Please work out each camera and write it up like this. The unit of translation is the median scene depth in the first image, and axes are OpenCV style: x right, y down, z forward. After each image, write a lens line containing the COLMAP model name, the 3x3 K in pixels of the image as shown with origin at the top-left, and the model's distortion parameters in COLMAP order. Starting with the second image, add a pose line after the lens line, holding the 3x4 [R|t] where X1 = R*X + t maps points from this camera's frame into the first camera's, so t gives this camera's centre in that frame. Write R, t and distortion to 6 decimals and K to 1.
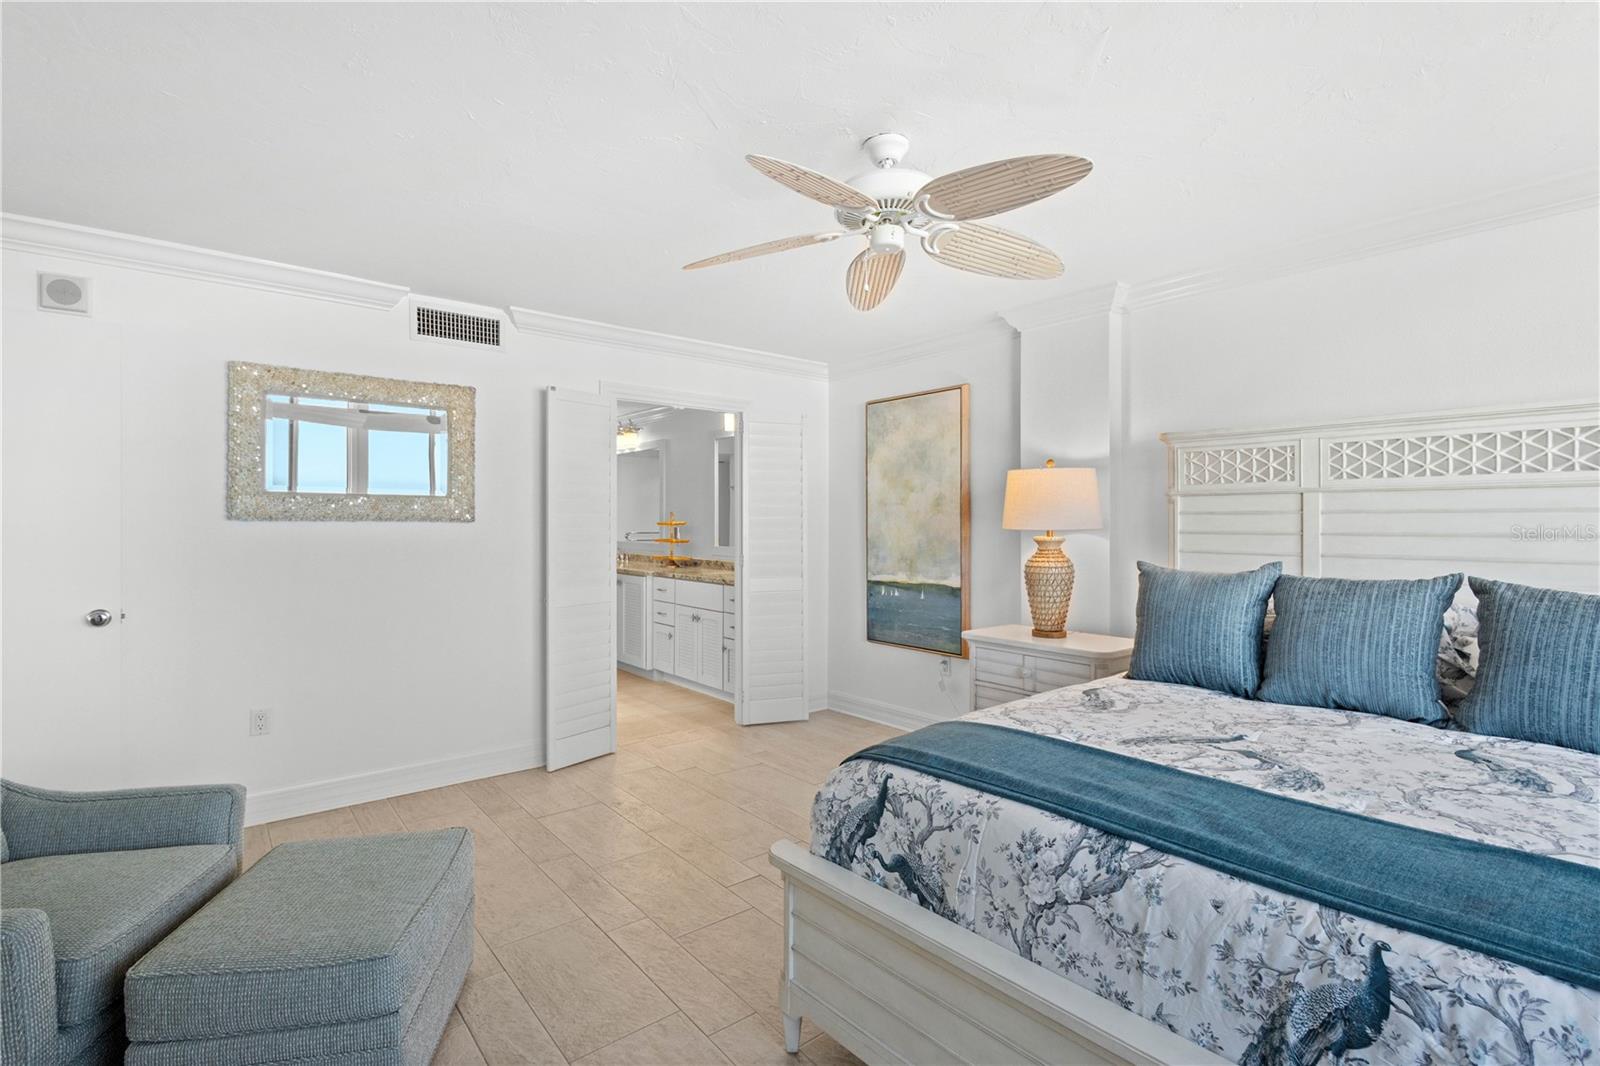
lens RADIAL K [[734.4, 0, 806.4], [0, 734.4, 537.5], [0, 0, 1]] dist [0.013580, -0.000792]
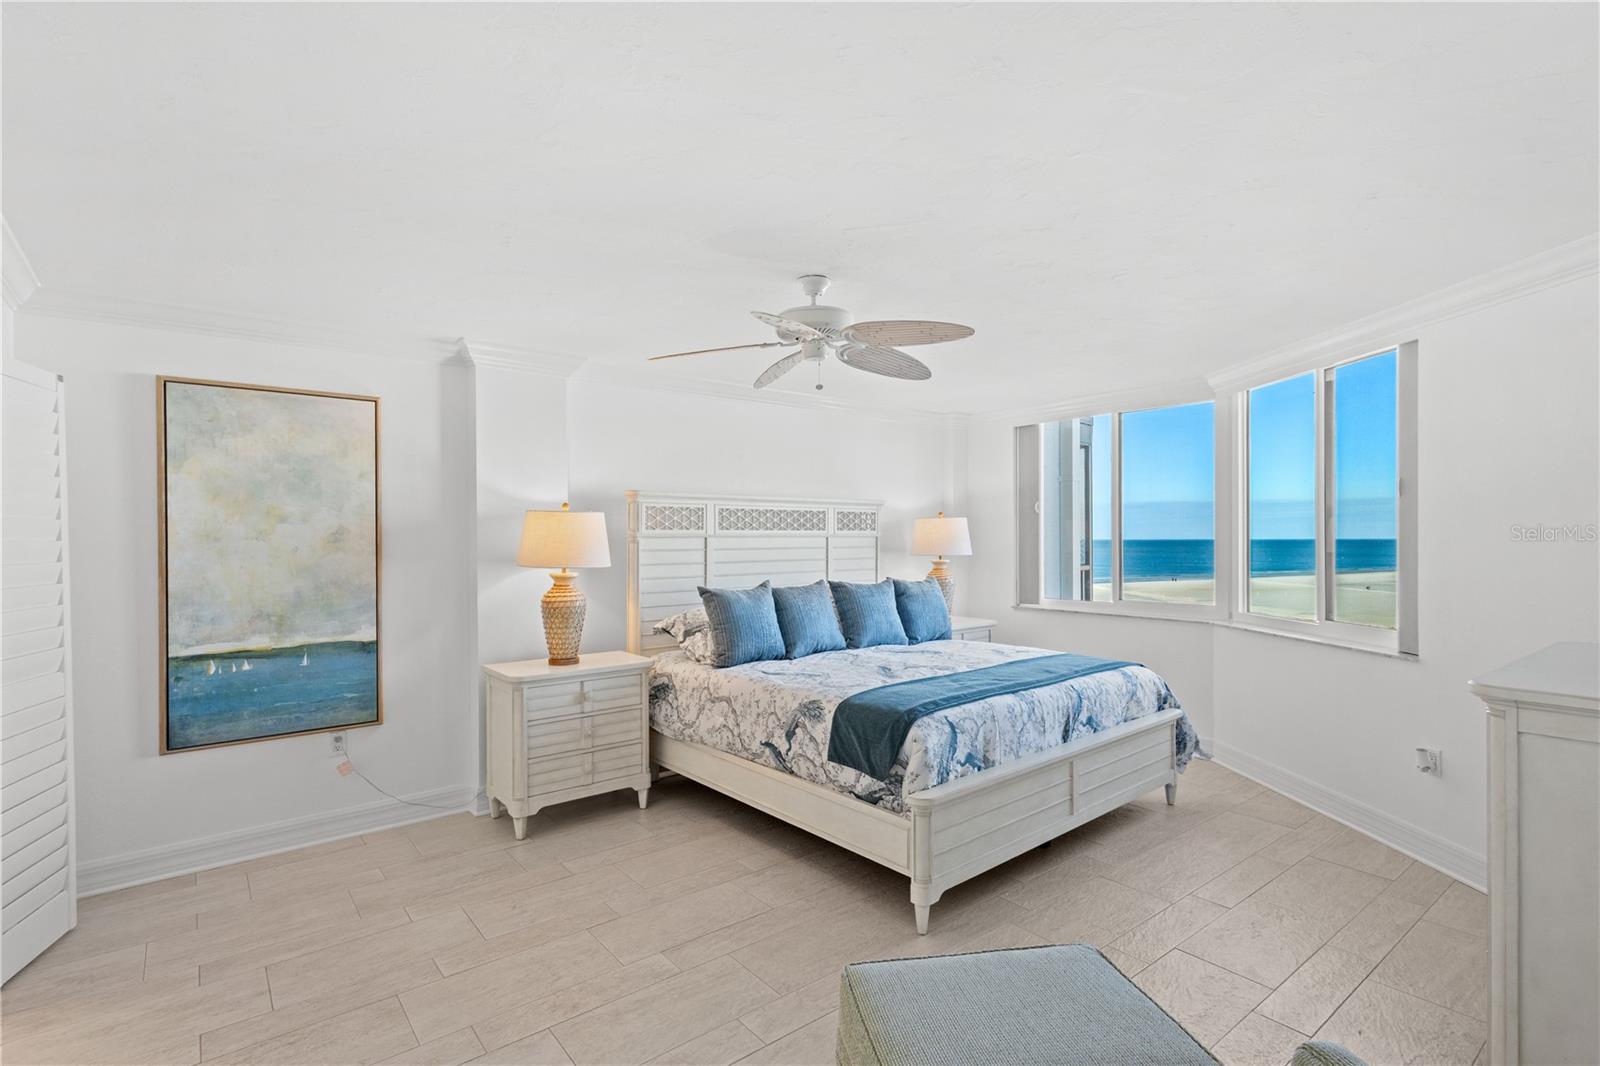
lens RADIAL K [[734.4, 0, 806.4], [0, 734.4, 537.5], [0, 0, 1]] dist [0.013580, -0.000792]
pose [[0.038491, -0.000923, 0.999259, -0.604898], [0.024512, 0.999700, -0.000021, -0.036225], [-0.998958, 0.024495, 0.038502, 0.474335]]
